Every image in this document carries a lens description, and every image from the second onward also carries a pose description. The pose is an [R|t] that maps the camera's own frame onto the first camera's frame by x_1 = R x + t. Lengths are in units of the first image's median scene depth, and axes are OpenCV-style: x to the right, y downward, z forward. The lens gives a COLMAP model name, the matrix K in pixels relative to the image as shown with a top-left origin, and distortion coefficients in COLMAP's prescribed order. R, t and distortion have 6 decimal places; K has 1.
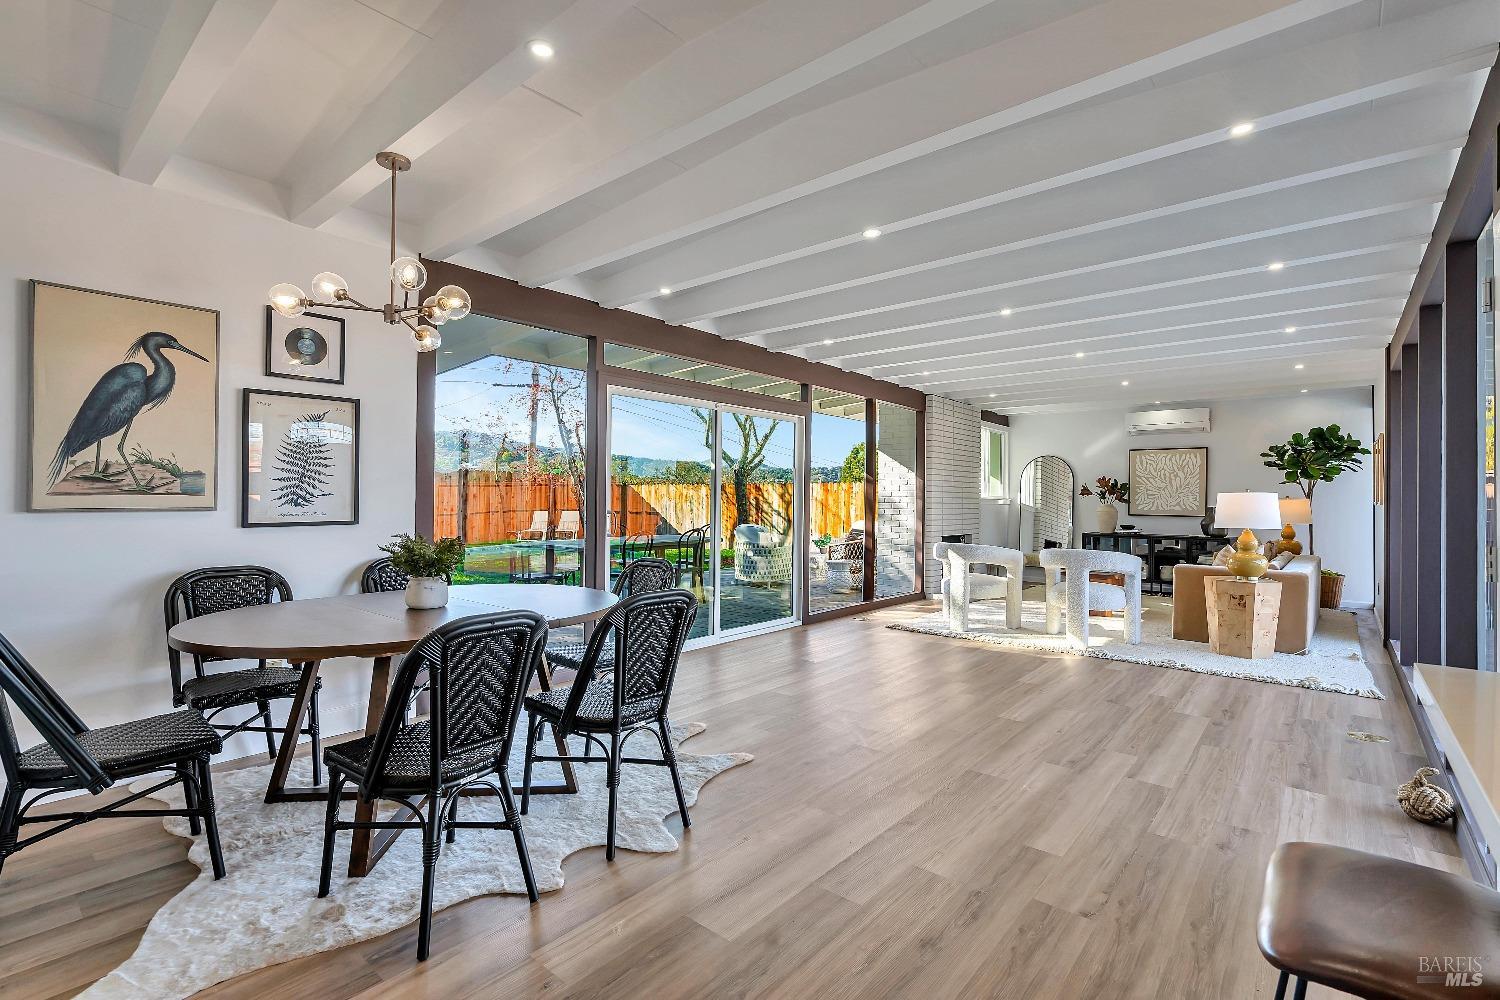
lens RADIAL K [[685.5, 0, 748.8], [0, 685.5, 495.4], [0, 0, 1]] dist [0.001424, 0.000701]
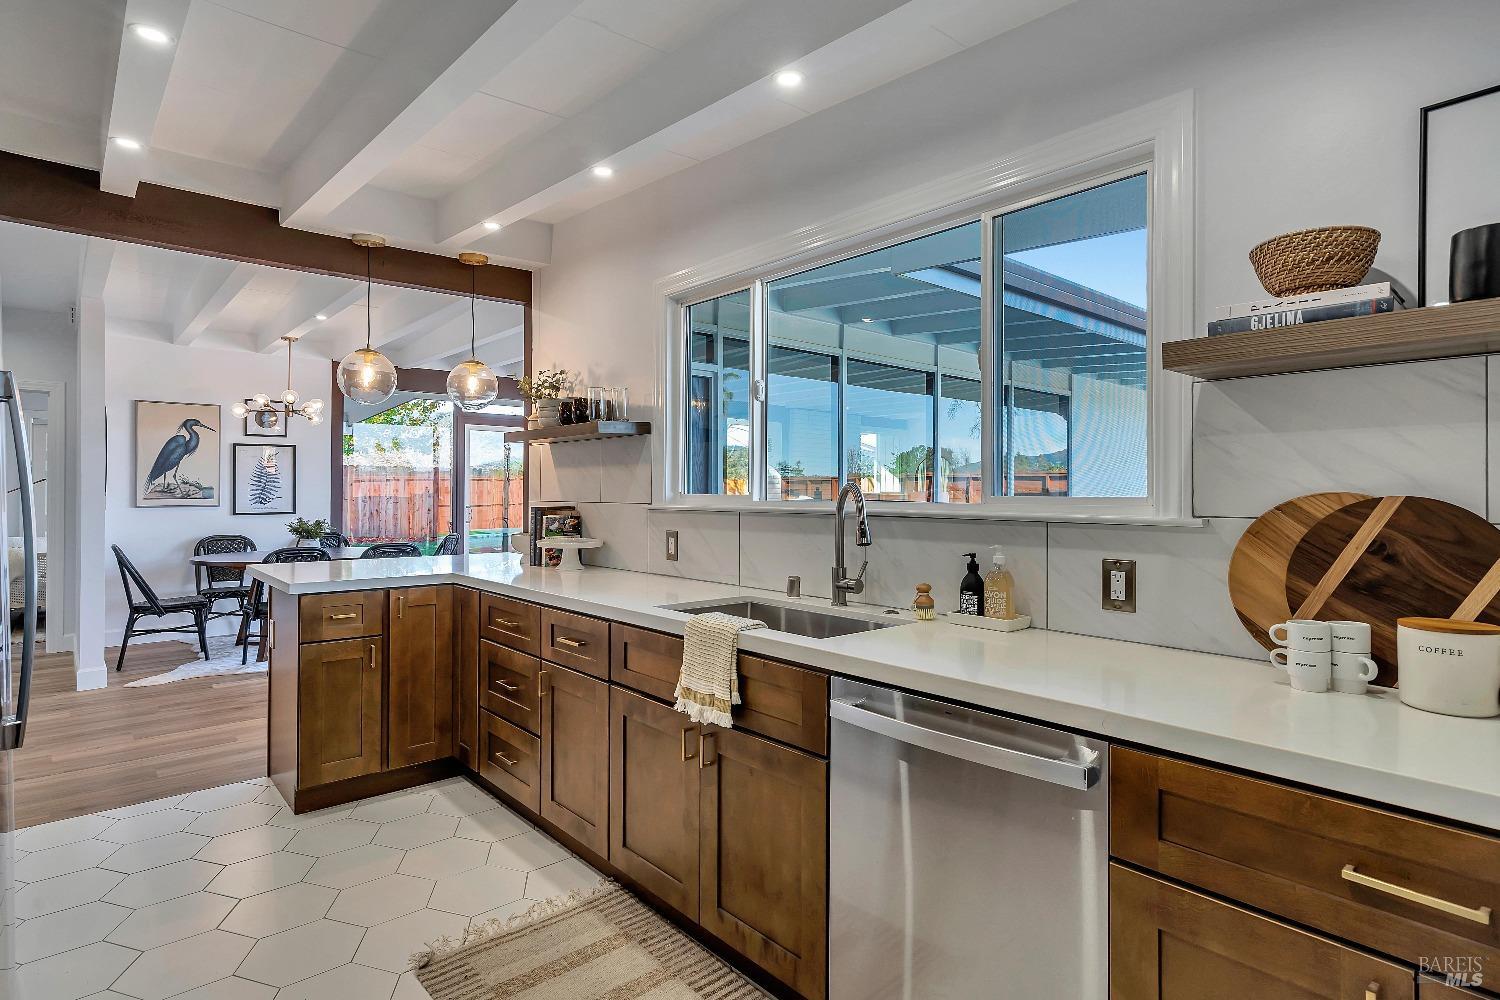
lens RADIAL K [[787.4, 0, 757.8], [0, 787.4, 485.5], [0, 0, 1]] dist [0.002729, 0.000518]
pose [[0.990346, -0.008677, -0.138345, 0.421024], [0.008454, 0.999962, -0.002198, -0.008079], [0.138359, 0.001008, 0.990382, -0.405029]]
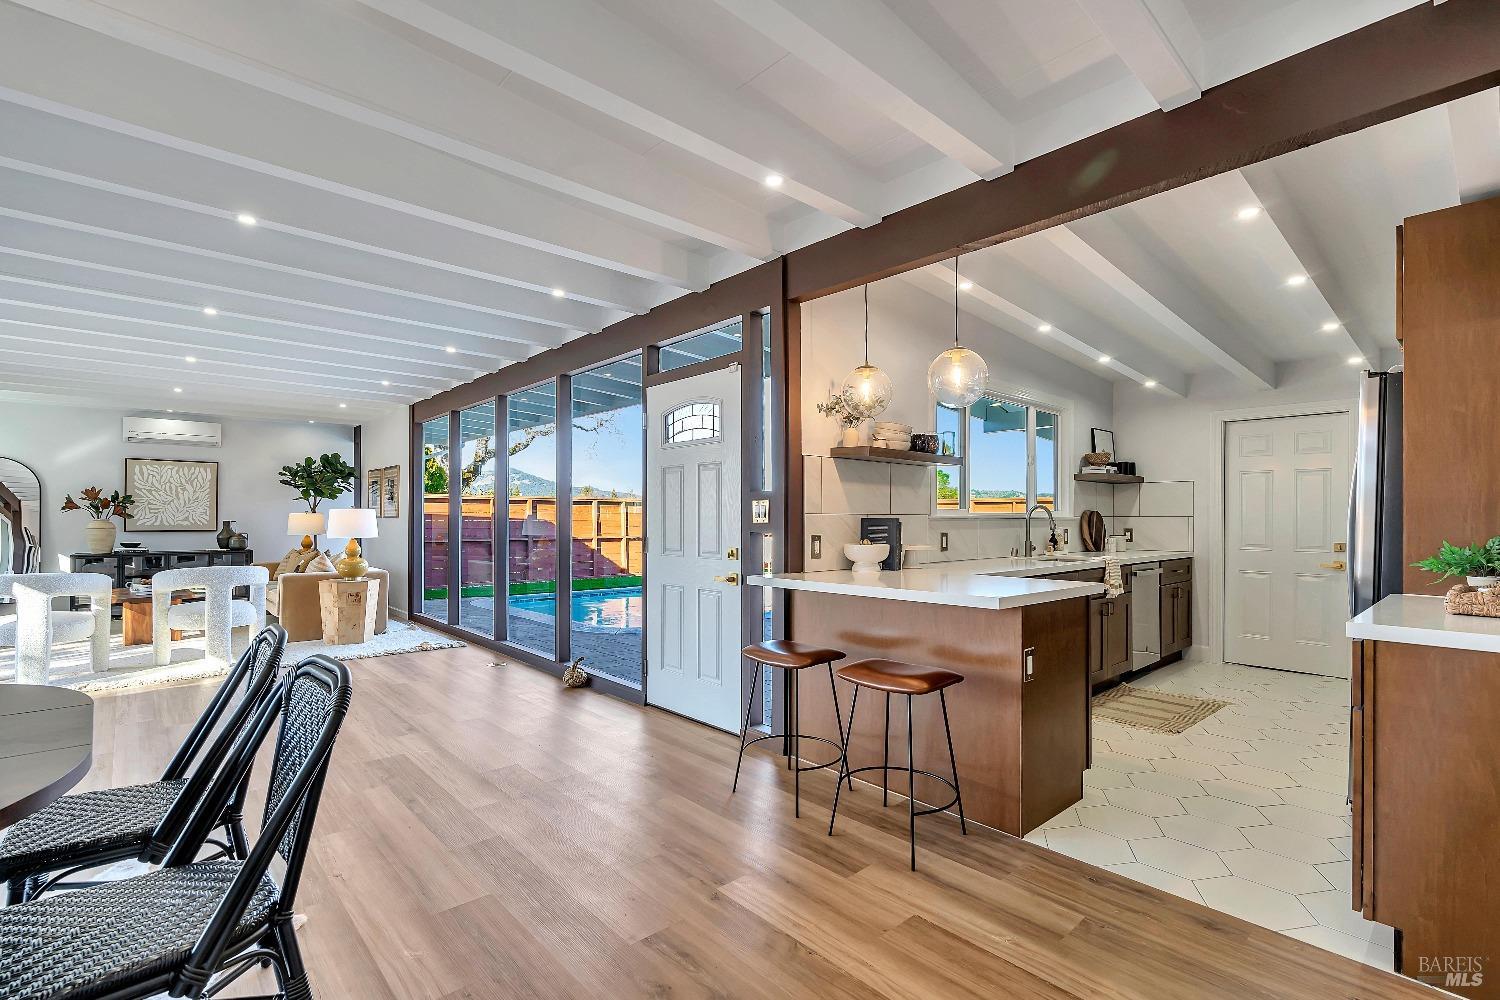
lens RADIAL K [[685.5, 0, 755.0], [0, 685.5, 516.0], [0, 0, 1]] dist [0.001424, 0.000701]
pose [[0.124735, -0.006279, 0.992170, -0.277834], [-0.004426, 0.999967, 0.006885, -0.001764], [-0.992180, -0.005250, 0.124703, 0.099073]]
